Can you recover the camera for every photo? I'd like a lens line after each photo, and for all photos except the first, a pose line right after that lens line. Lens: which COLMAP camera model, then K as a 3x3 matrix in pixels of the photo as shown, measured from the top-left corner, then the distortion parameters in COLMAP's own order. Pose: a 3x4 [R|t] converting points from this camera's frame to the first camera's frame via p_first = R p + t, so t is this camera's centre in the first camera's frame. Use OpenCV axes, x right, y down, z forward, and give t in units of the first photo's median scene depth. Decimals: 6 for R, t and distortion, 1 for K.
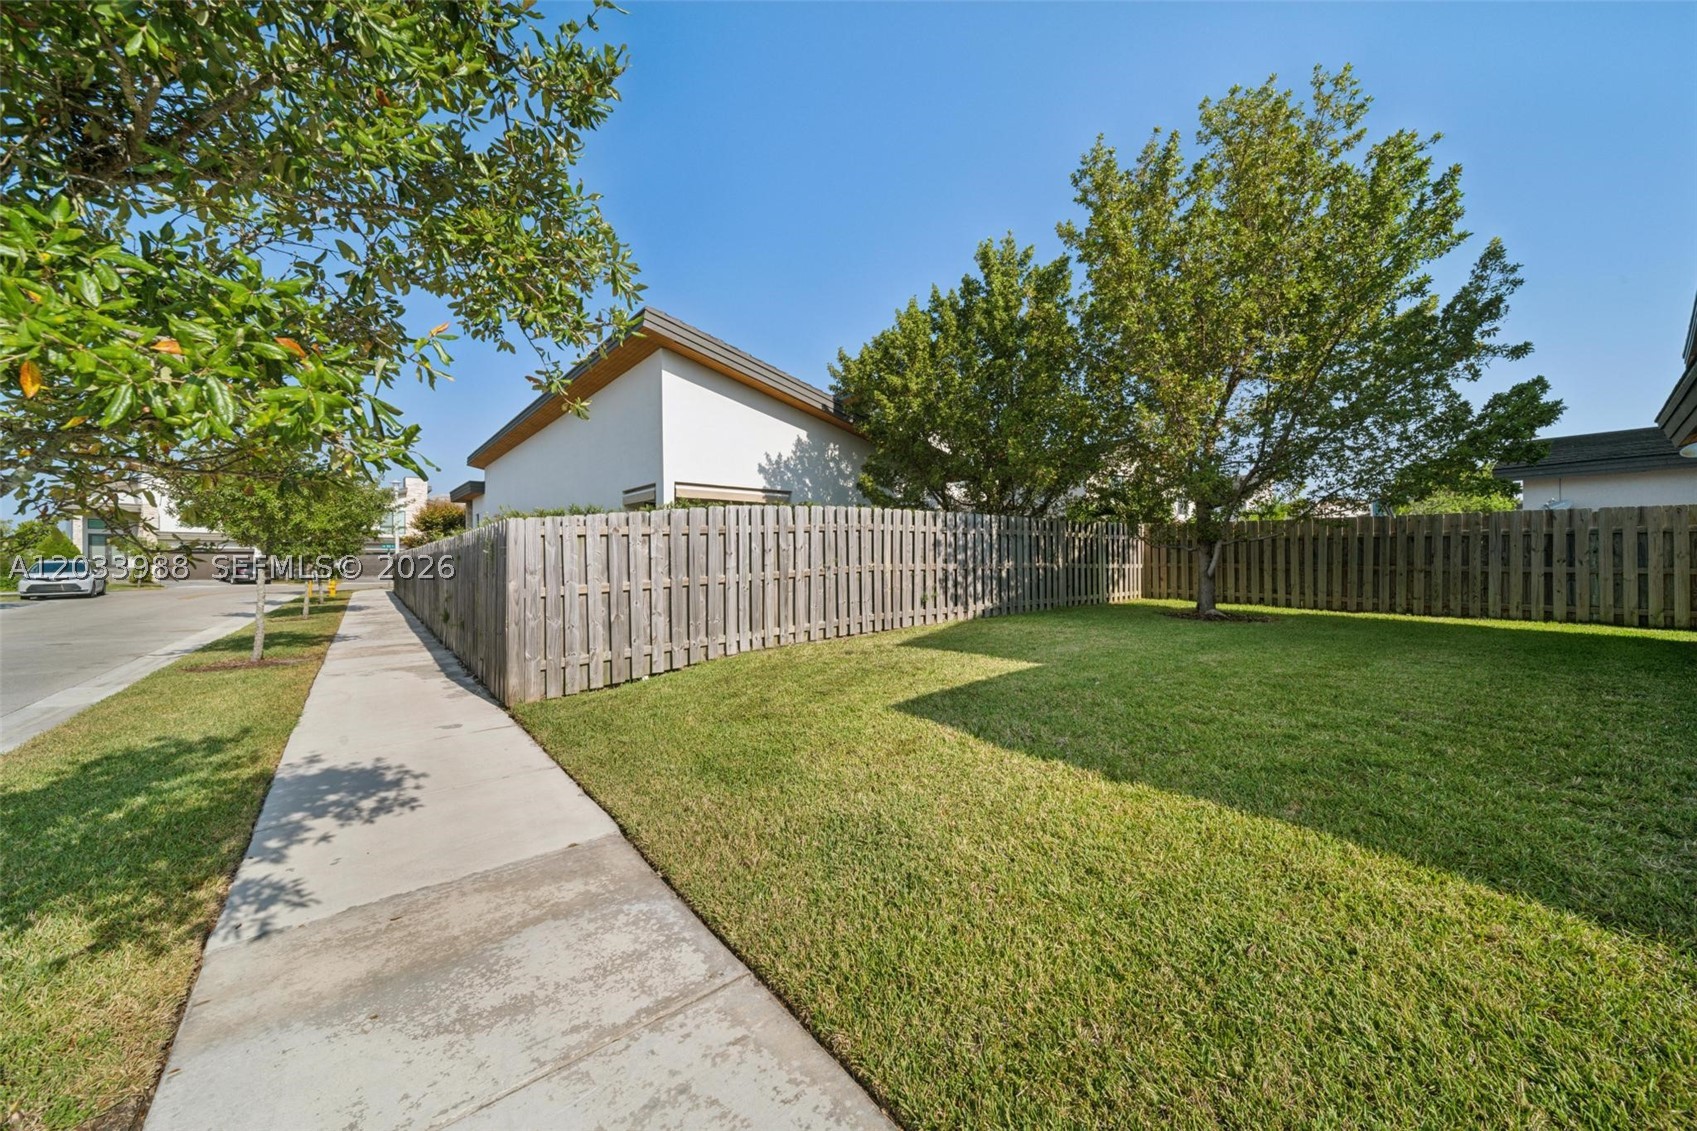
lens RADIAL K [[601.4, 0, 854.1], [0, 601.4, 573.3], [0, 0, 1]] dist [0.016357, -0.006389]
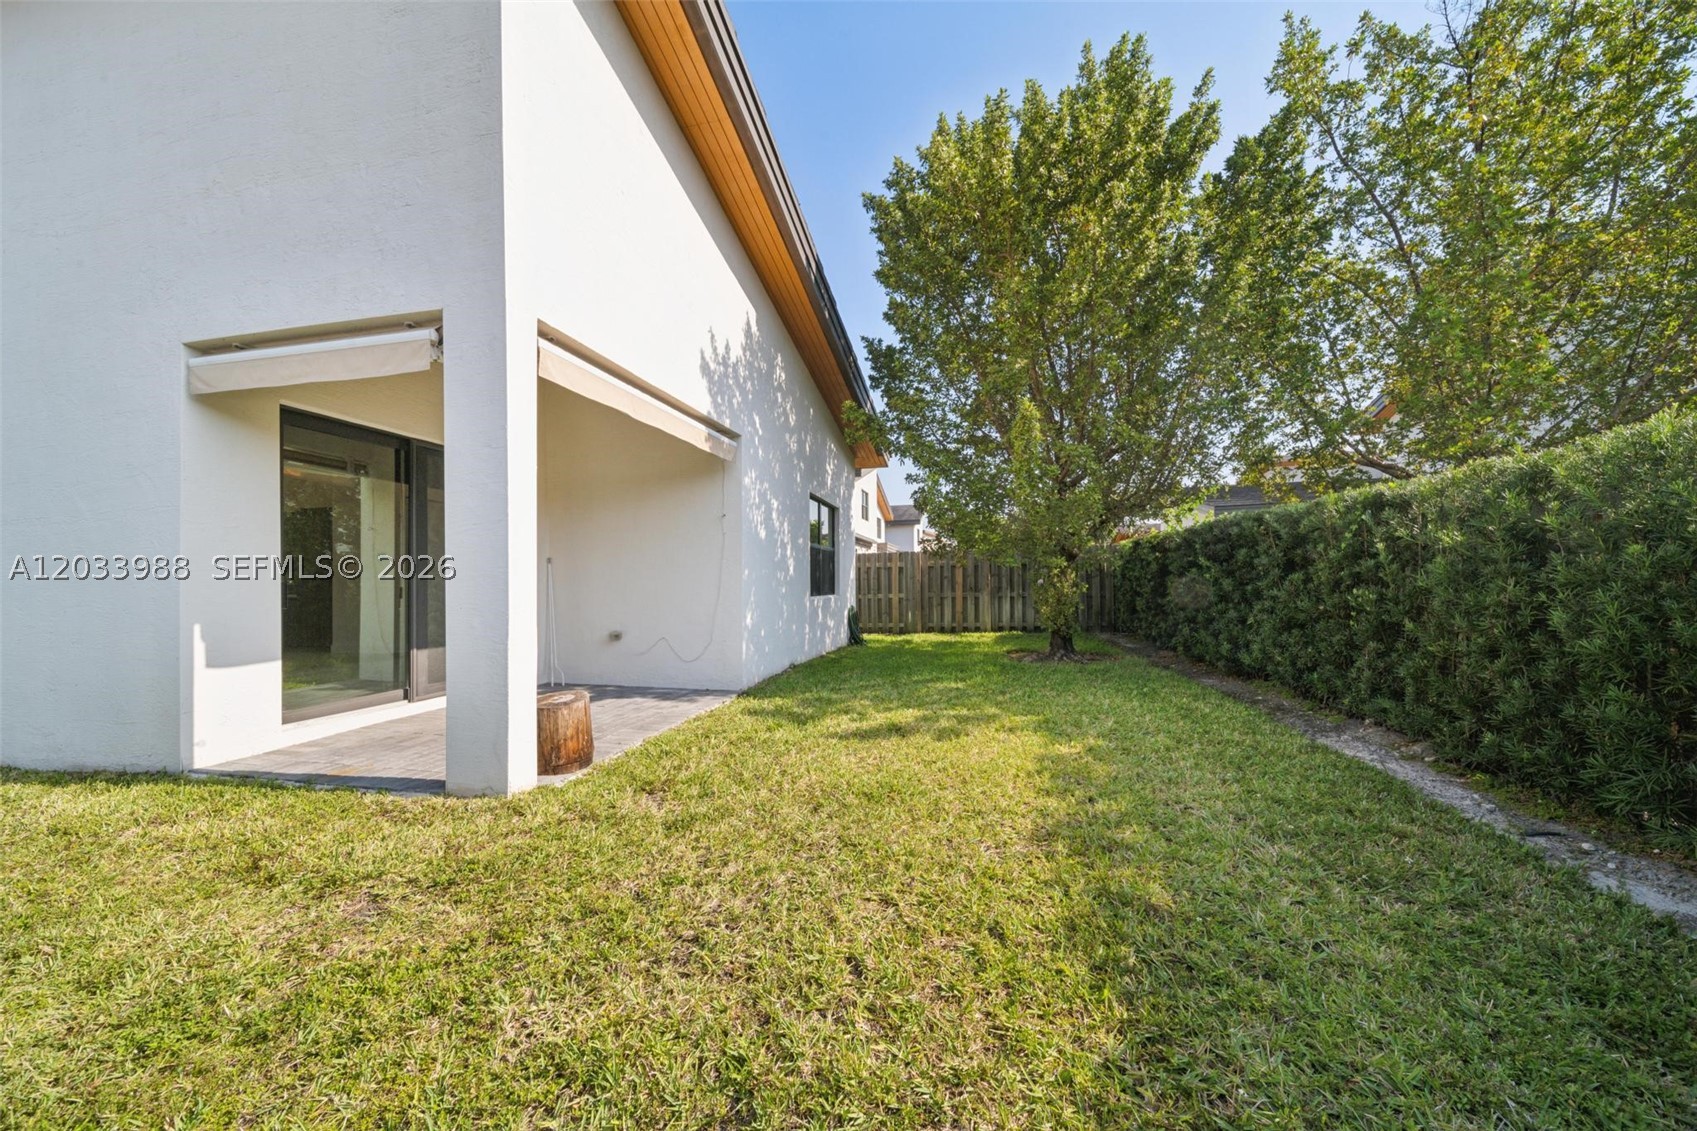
lens RADIAL K [[601.4, 0, 854.1], [0, 601.4, 573.3], [0, 0, 1]] dist [0.016357, -0.006389]
pose [[0.802874, -0.001592, 0.596146, -0.299846], [0.020313, 0.999489, -0.024688, -0.025969], [-0.595802, 0.031931, 0.802496, 0.610977]]
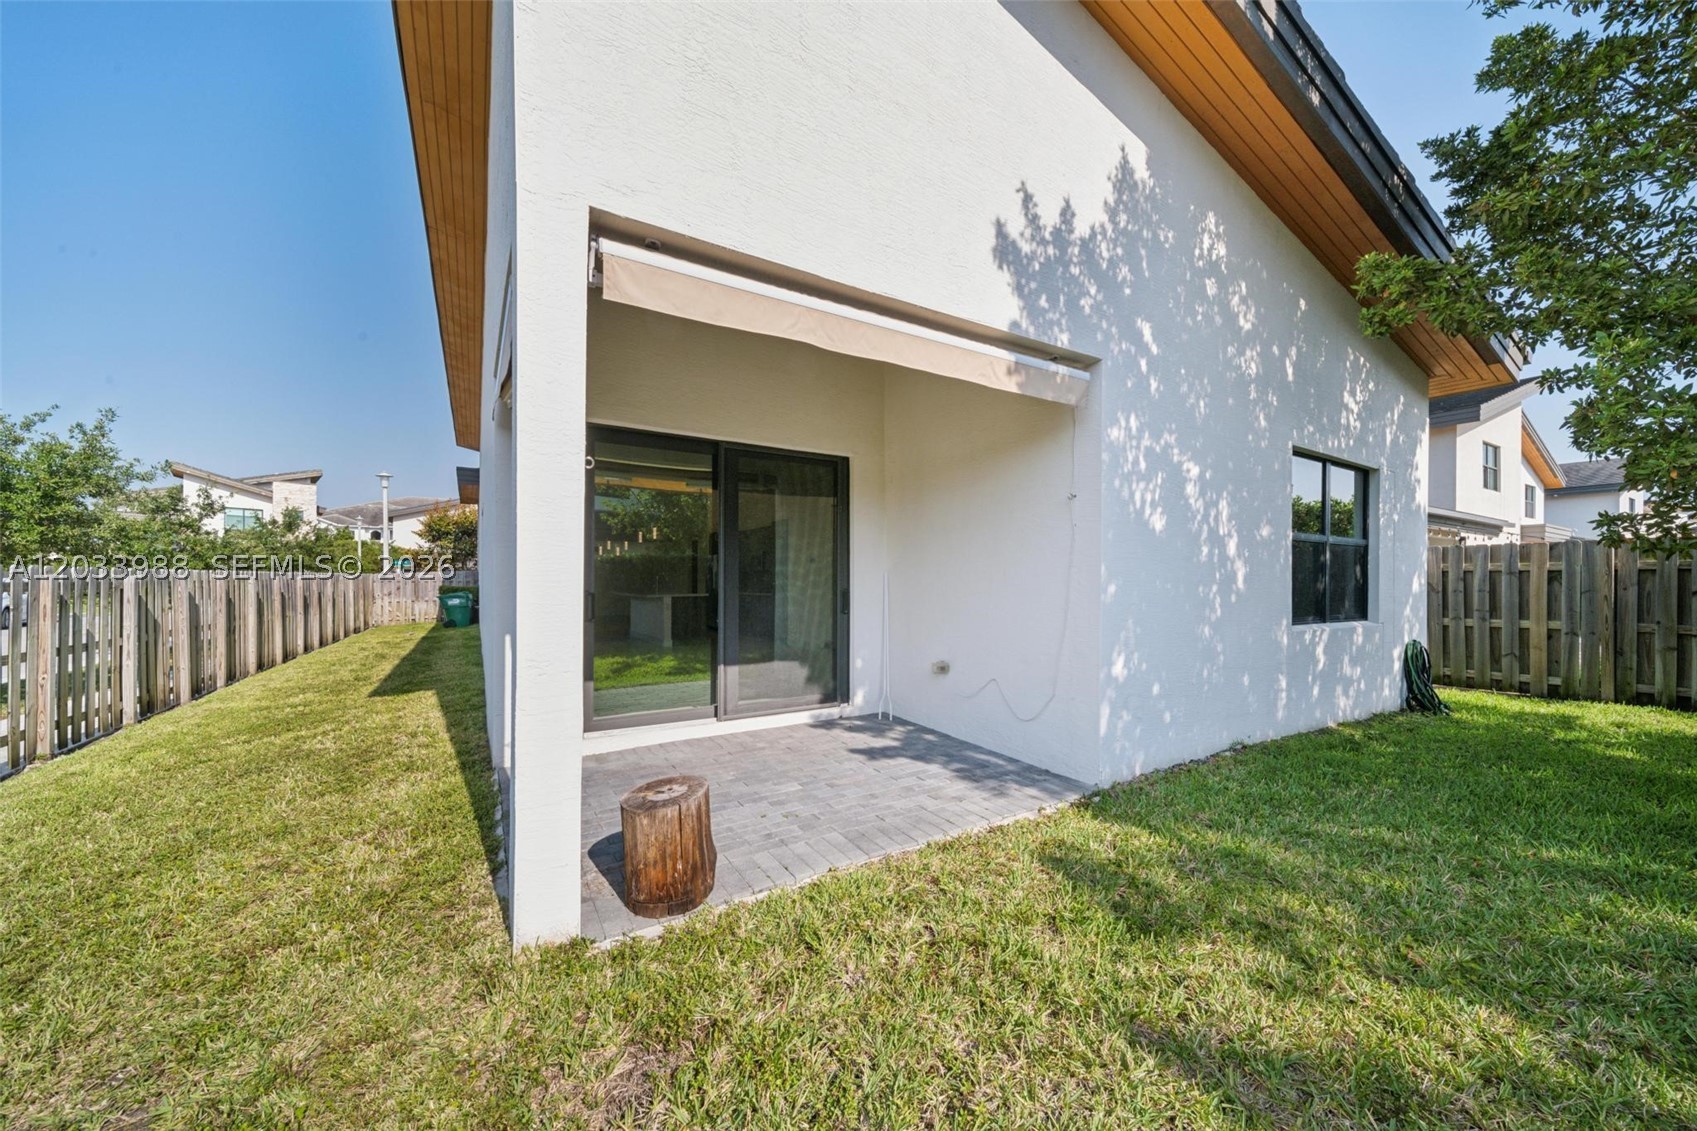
lens RADIAL K [[608.9, 0, 847.2], [0, 608.9, 576.0], [0, 0, 1]] dist [0.017333, -0.007006]
pose [[0.986879, 0.004193, -0.161405, -0.170191], [-0.007480, 0.999777, -0.019764, -0.038887], [0.161287, 0.020712, 0.986690, 0.731677]]
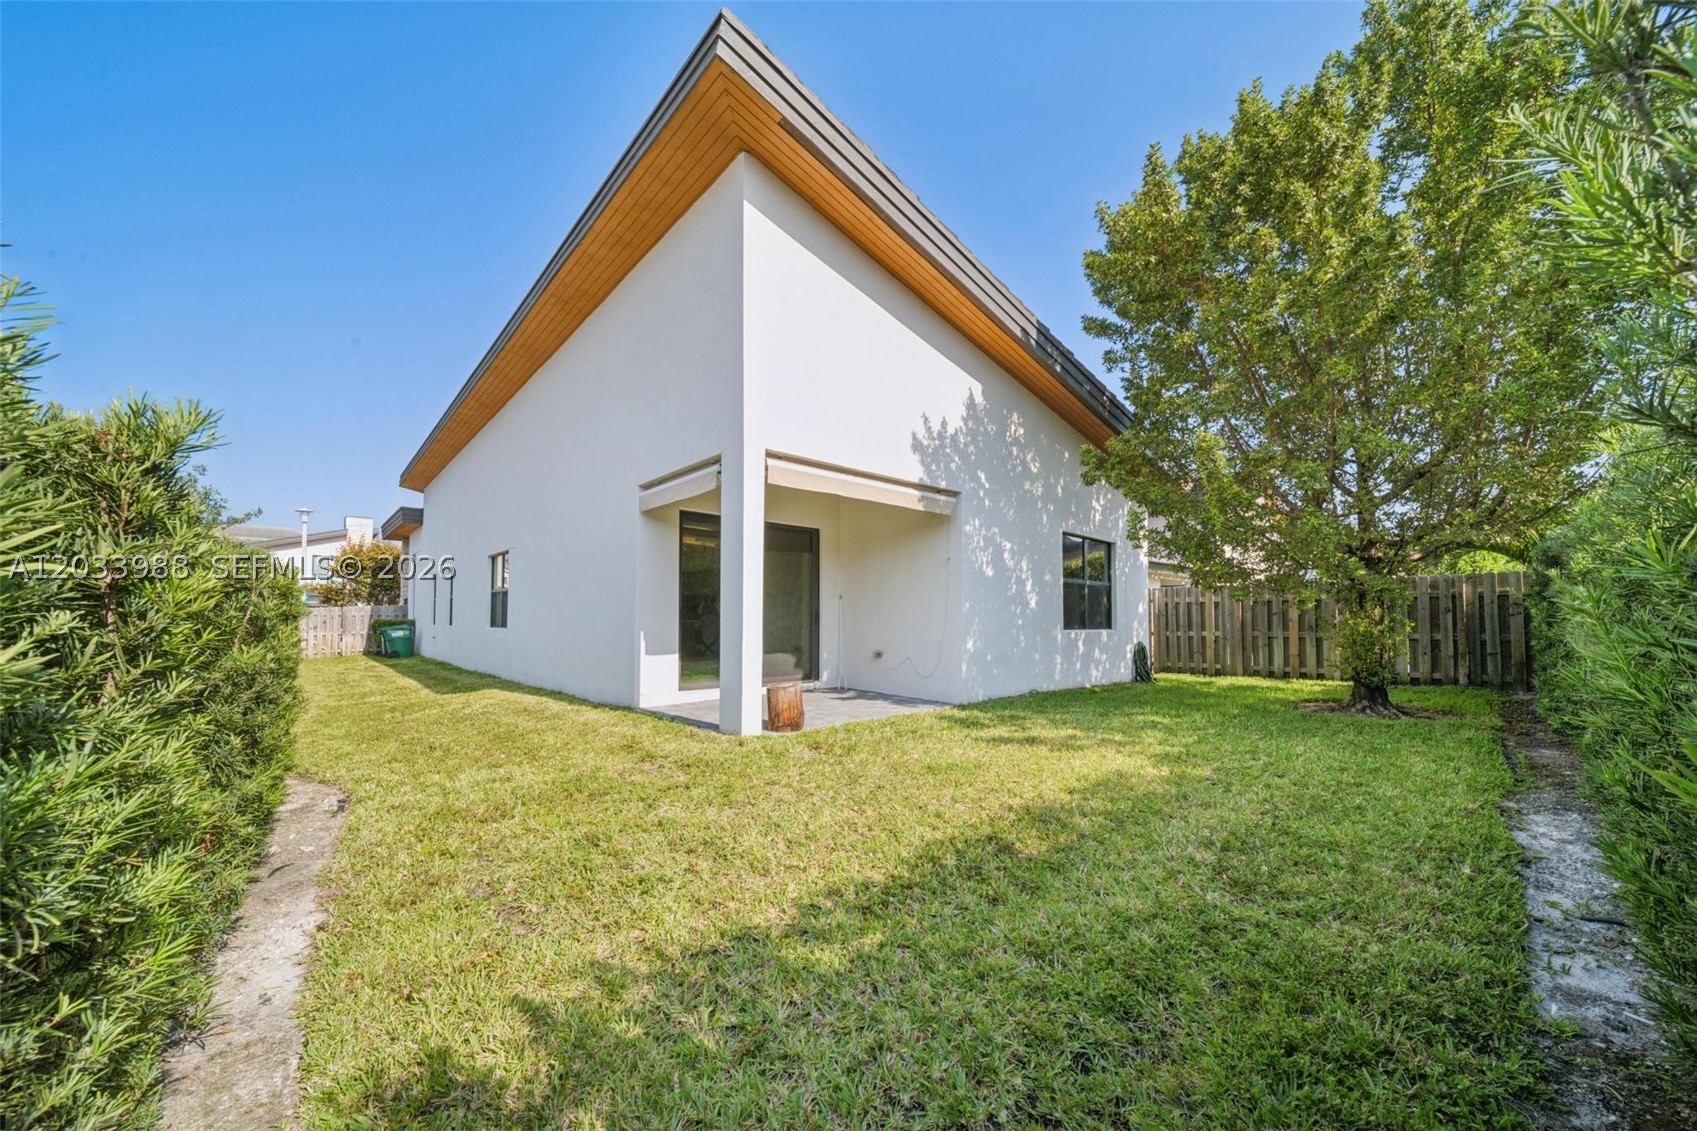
lens RADIAL K [[604.7, 0, 864.3], [0, 604.7, 593.9], [0, 0, 1]] dist [-0.000299, -0.000092]
pose [[0.999157, 0.004676, 0.040773, -0.210613], [-0.002349, 0.998374, -0.056954, -0.019089], [-0.040973, 0.056810, 0.997544, 0.488694]]
